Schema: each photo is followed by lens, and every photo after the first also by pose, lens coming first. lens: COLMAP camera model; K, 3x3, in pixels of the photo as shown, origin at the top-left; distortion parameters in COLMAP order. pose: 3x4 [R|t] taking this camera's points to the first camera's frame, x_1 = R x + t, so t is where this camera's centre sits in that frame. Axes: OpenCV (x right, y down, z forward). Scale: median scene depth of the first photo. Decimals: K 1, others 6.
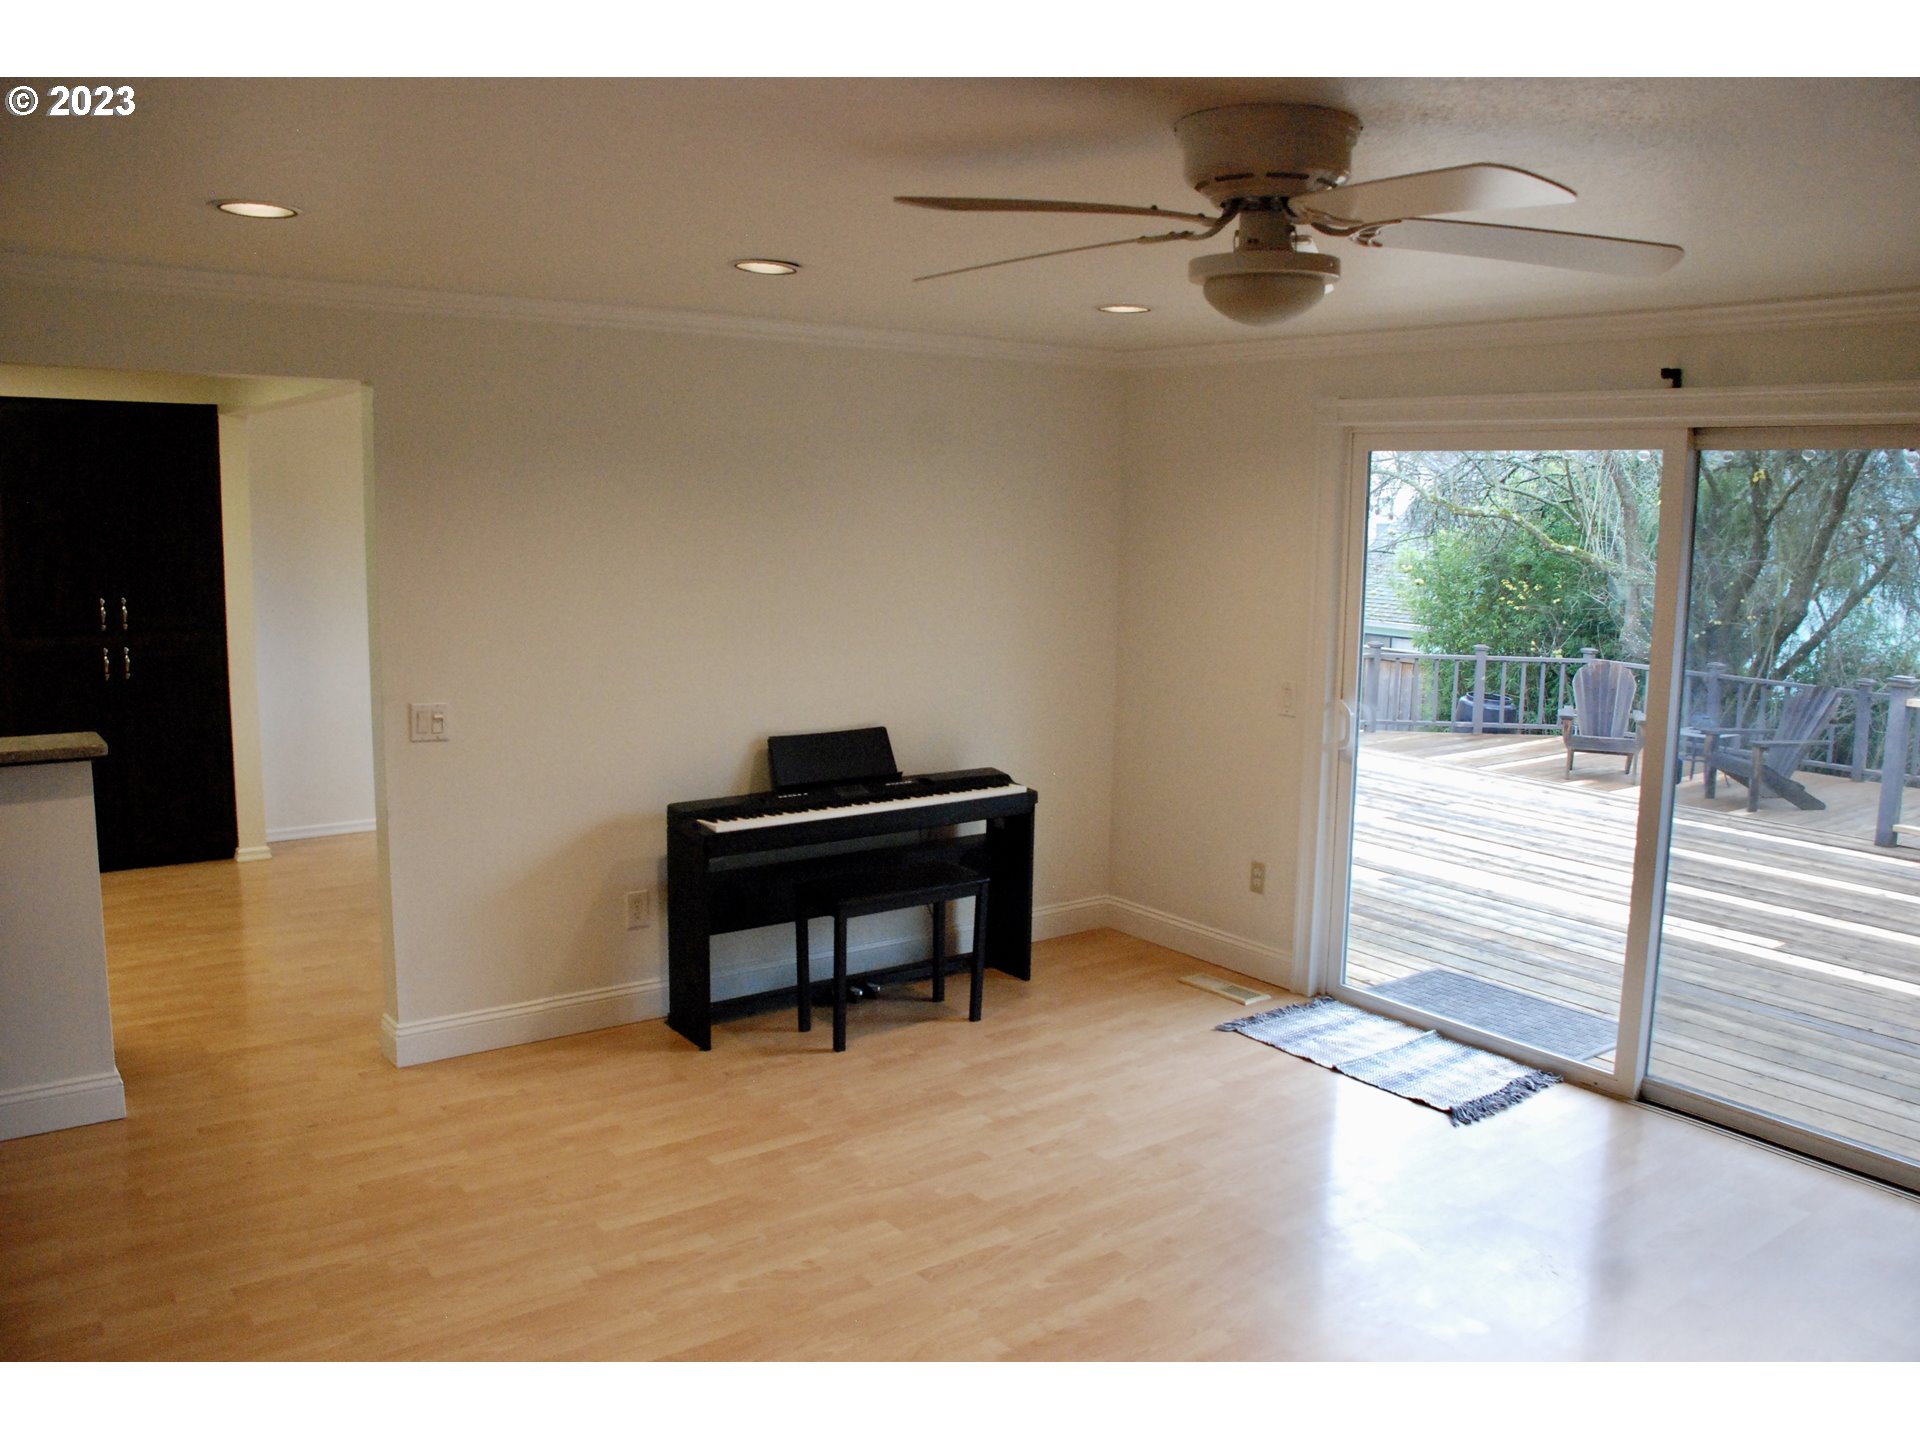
lens RADIAL K [[1561.0, 0, 960.0], [0, 1561.0, 720.0], [0, 0, 1]] dist [-0.042850, 0.000460]
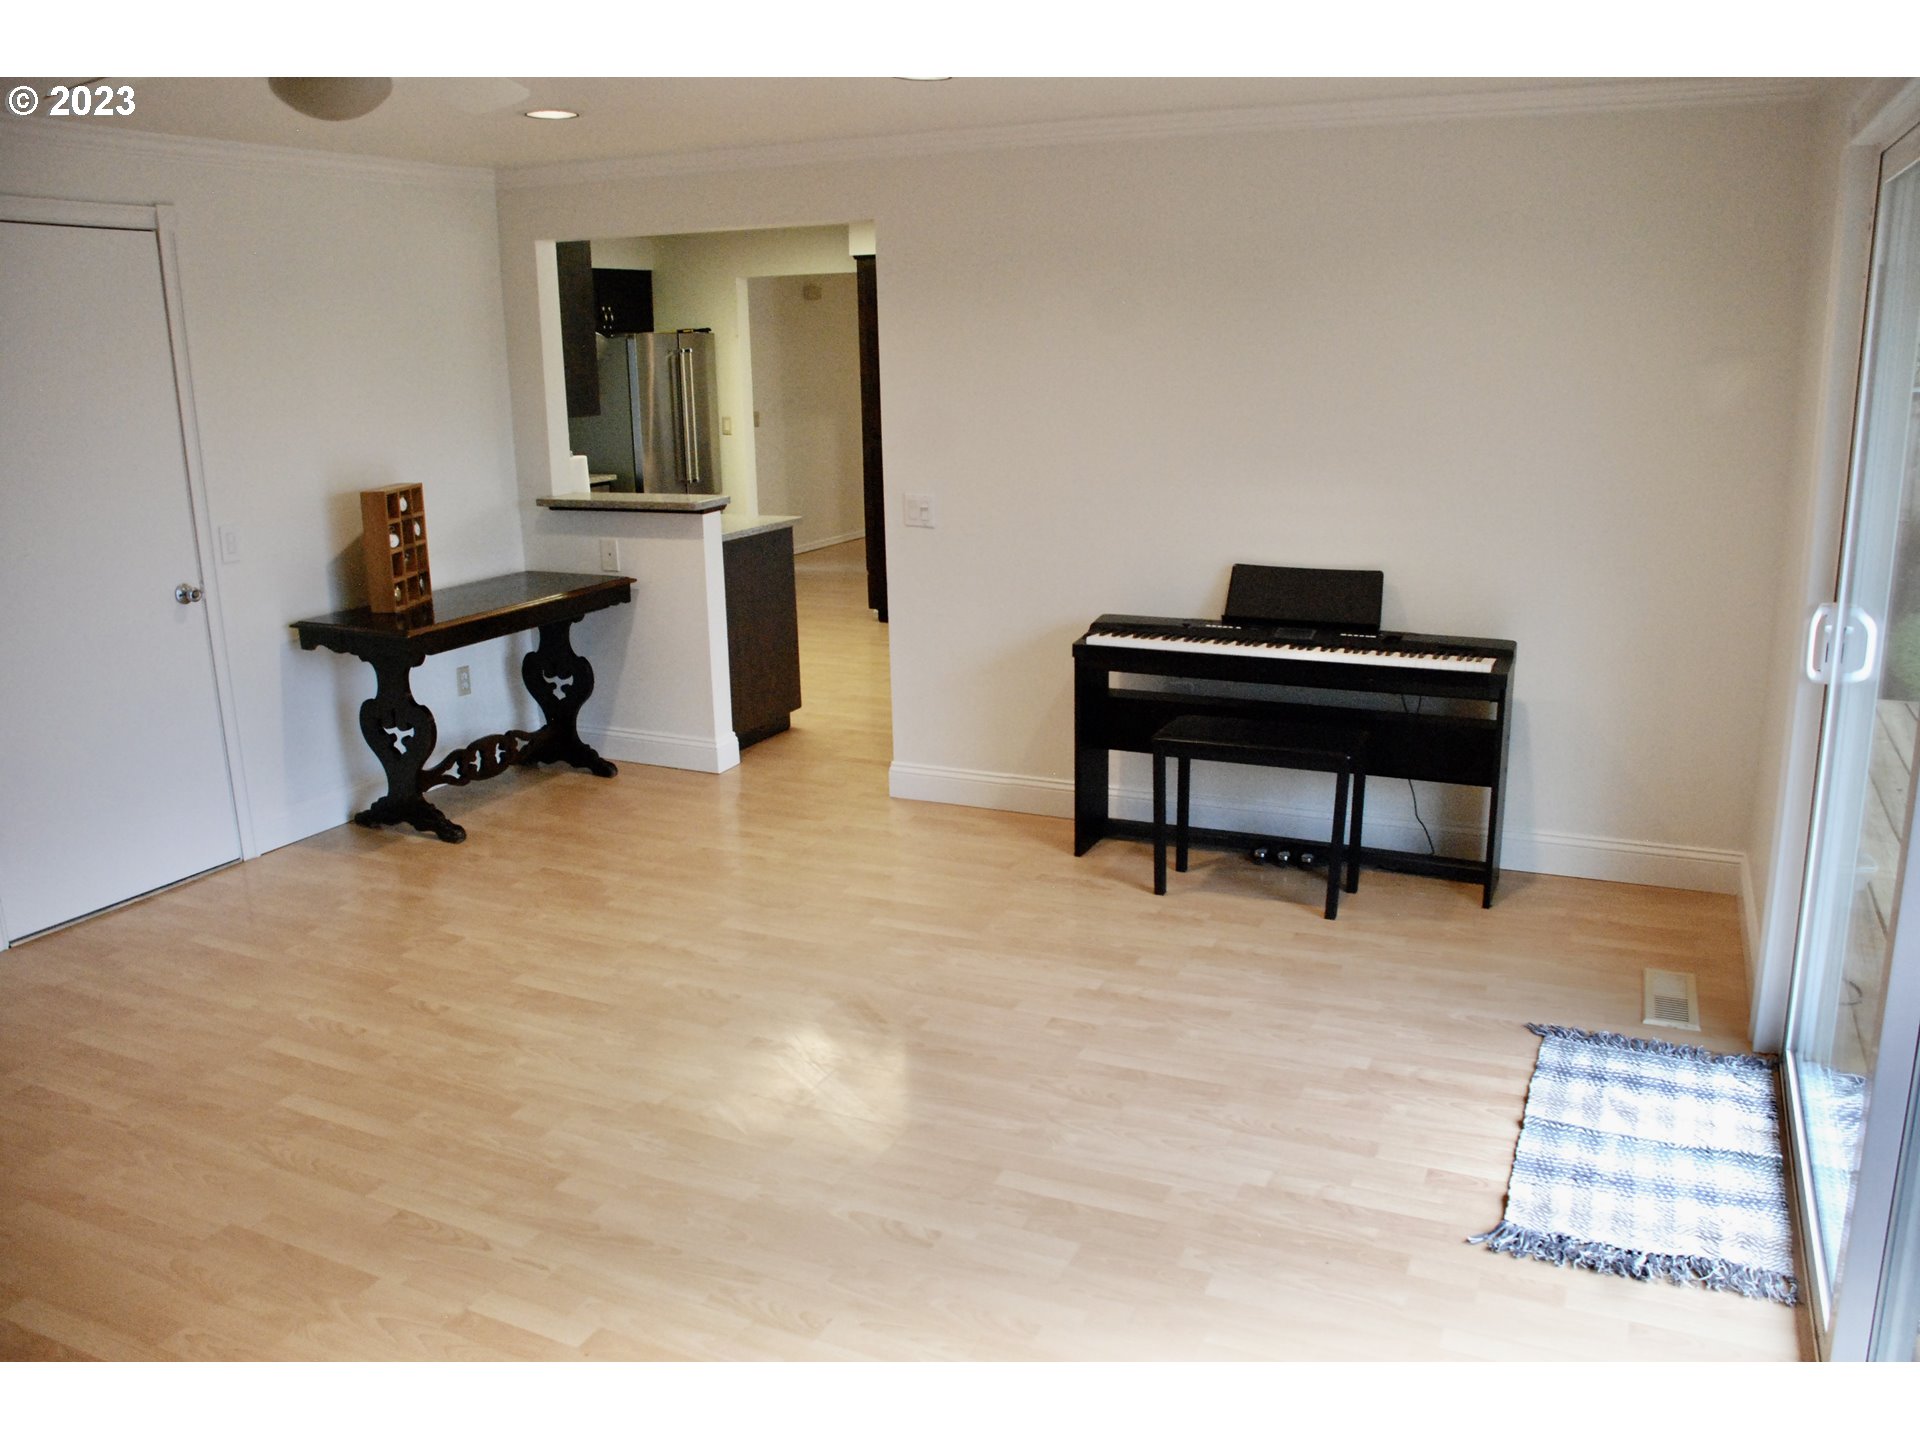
lens RADIAL K [[1506.7, 0, 960.0], [0, 1506.7, 720.0], [0, 0, 1]] dist [-0.008448, -0.008300]
pose [[0.436835, 0.178828, -0.881587, 0.669850], [-0.086235, 0.983852, 0.156842, -0.028048], [0.895399, 0.007510, 0.445202, 0.479838]]
